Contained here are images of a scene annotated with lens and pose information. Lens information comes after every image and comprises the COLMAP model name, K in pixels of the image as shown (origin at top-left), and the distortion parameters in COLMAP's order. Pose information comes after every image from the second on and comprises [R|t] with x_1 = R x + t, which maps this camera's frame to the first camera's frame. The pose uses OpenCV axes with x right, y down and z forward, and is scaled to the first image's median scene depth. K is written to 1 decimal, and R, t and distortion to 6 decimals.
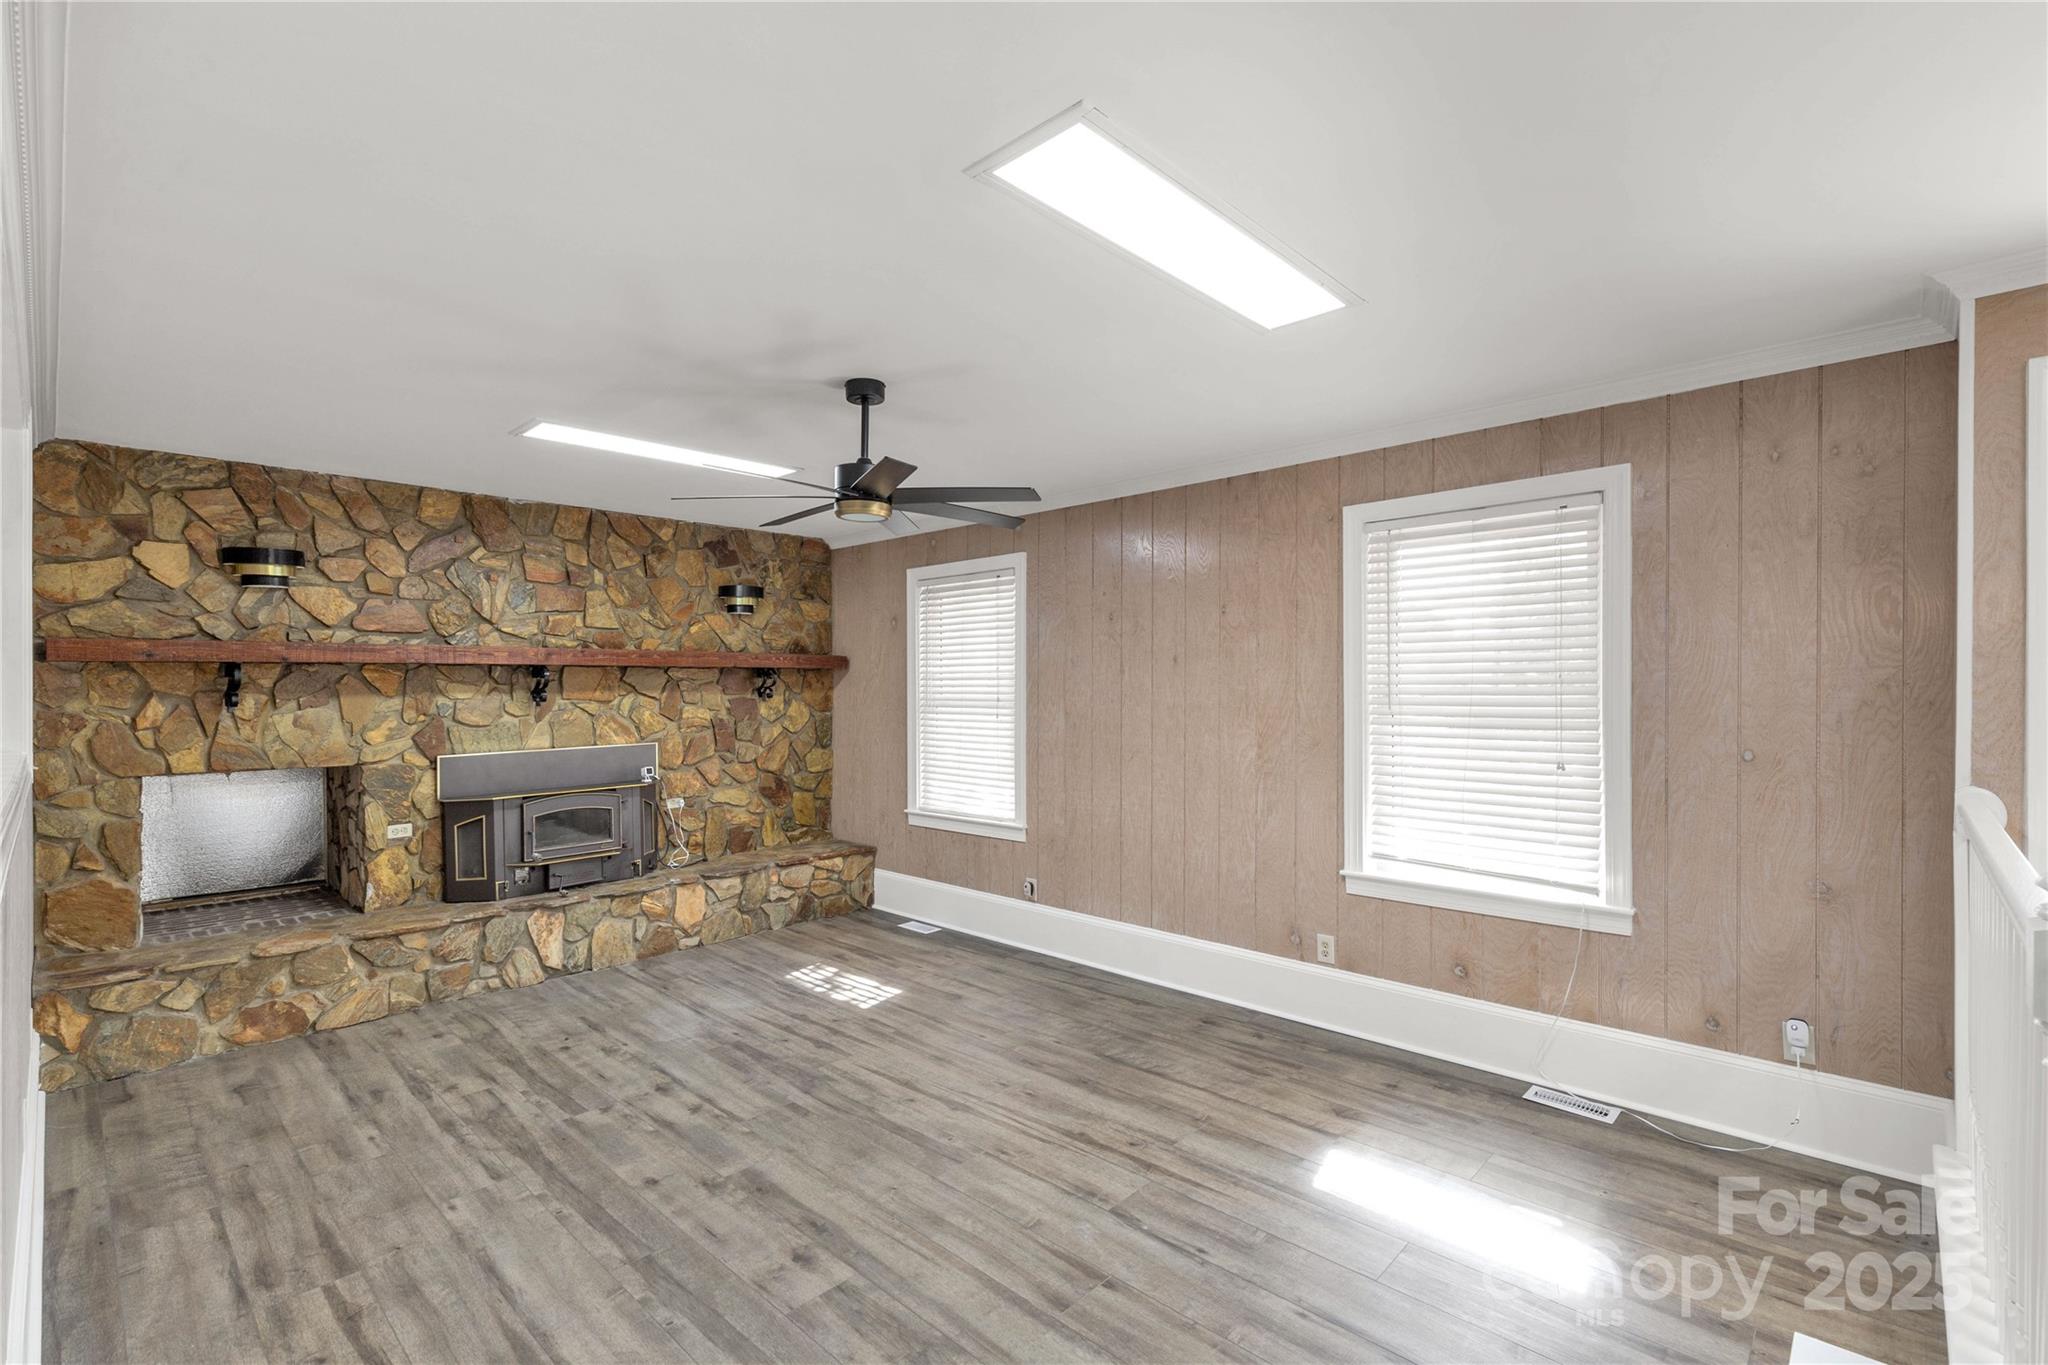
lens RADIAL K [[935.9, 0, 1020.6], [0, 935.9, 686.7], [0, 0, 1]] dist [0.003449, 0.001413]
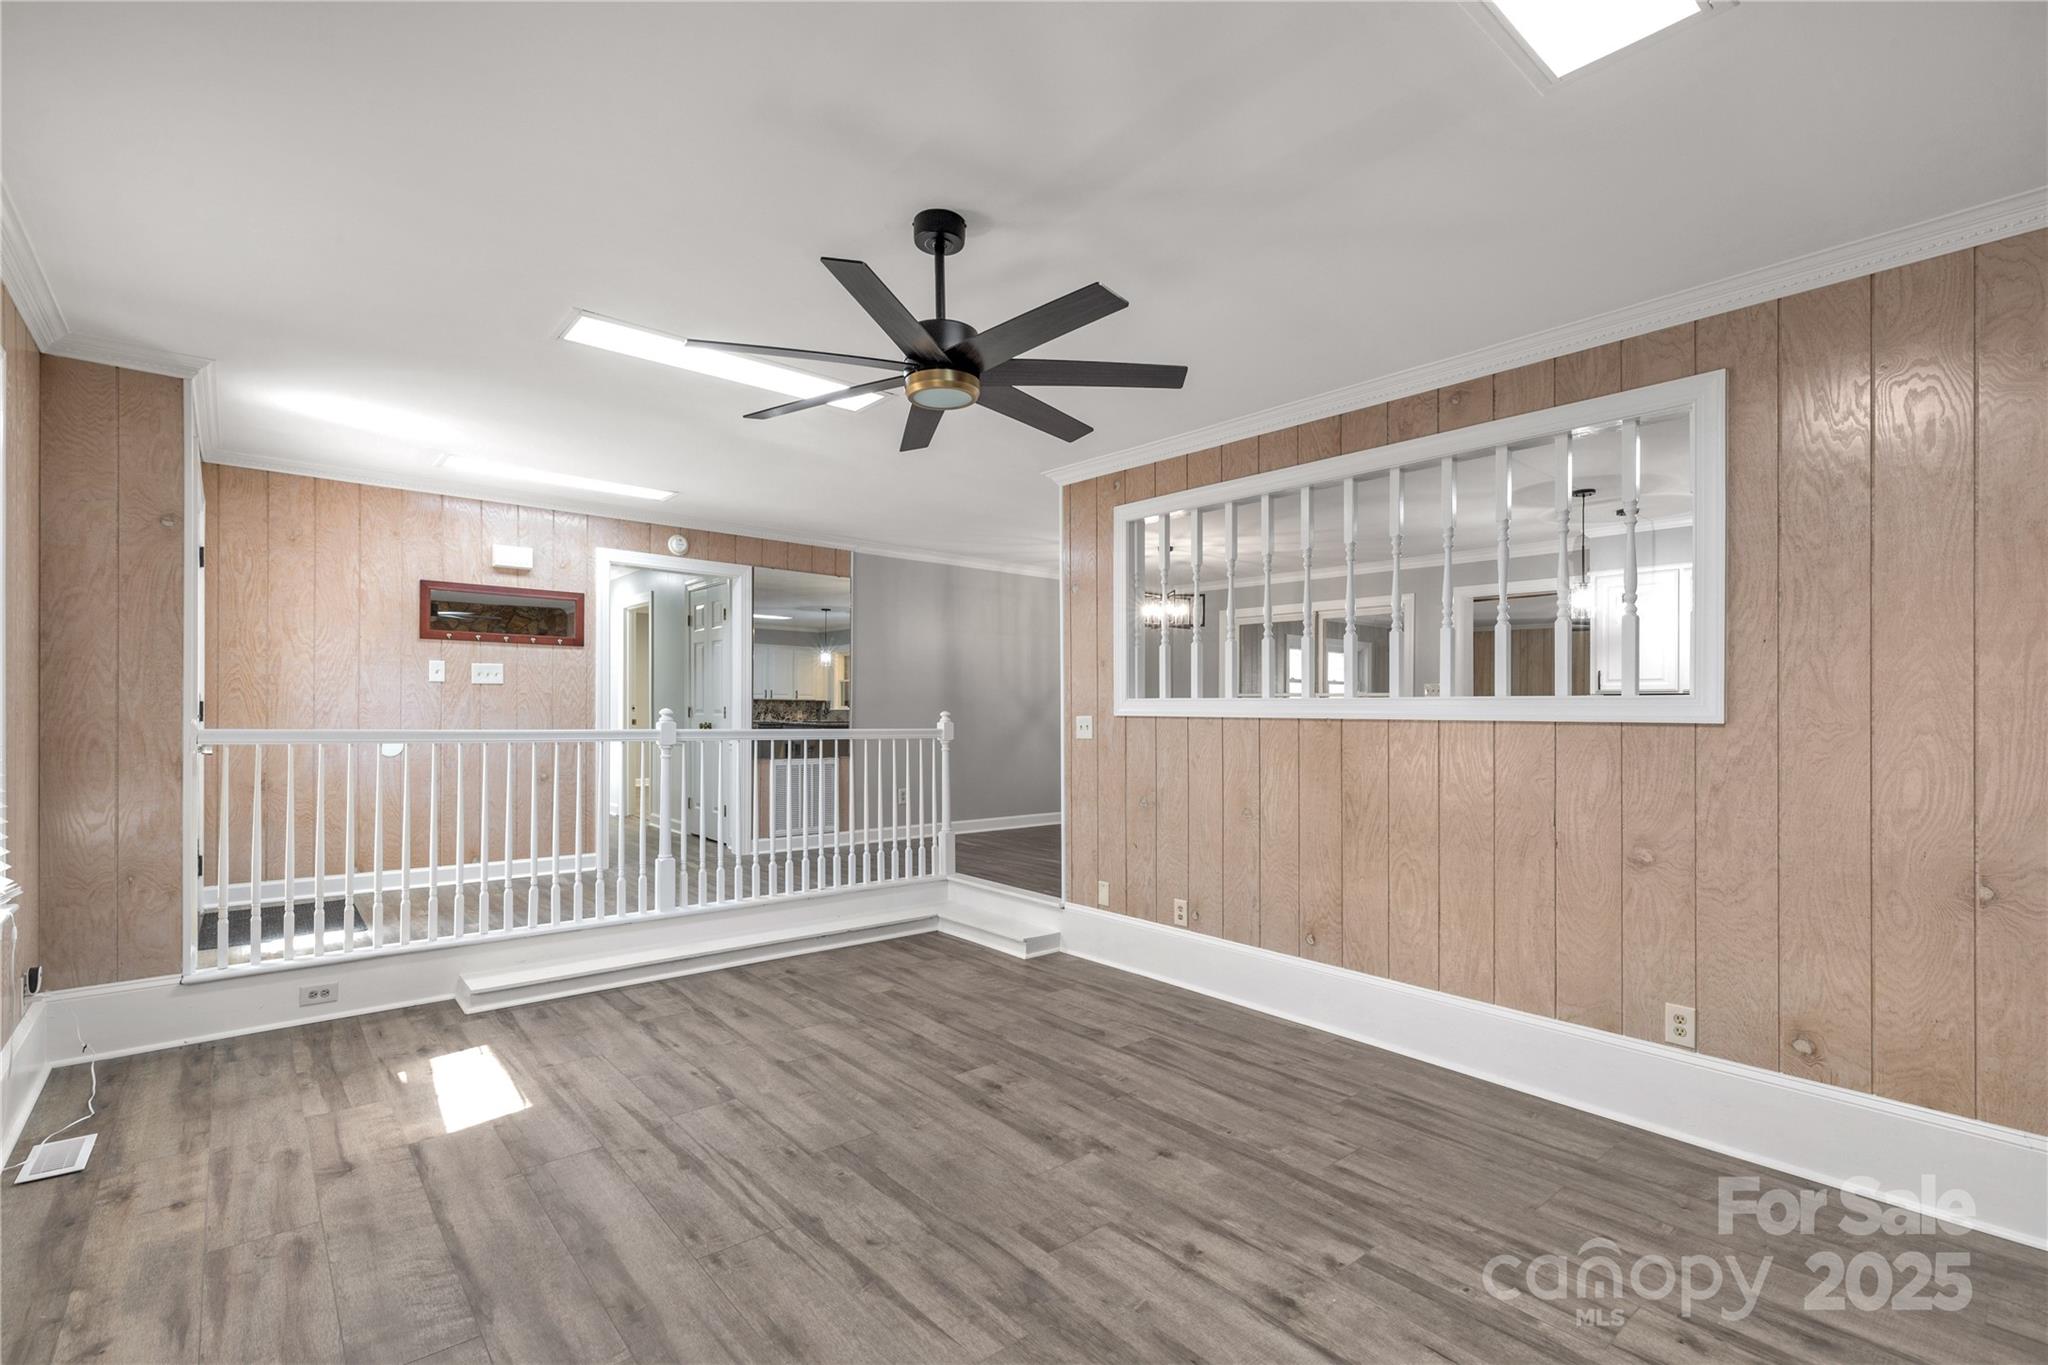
lens RADIAL K [[935.9, 0, 1024.8], [0, 935.9, 699.6], [0, 0, 1]] dist [0.003449, 0.001413]
pose [[-0.995244, 0.001742, 0.097399, -0.338840], [0.000574, 0.999928, -0.012016, 0.077635], [-0.097413, -0.011903, -0.995173, 1.928624]]
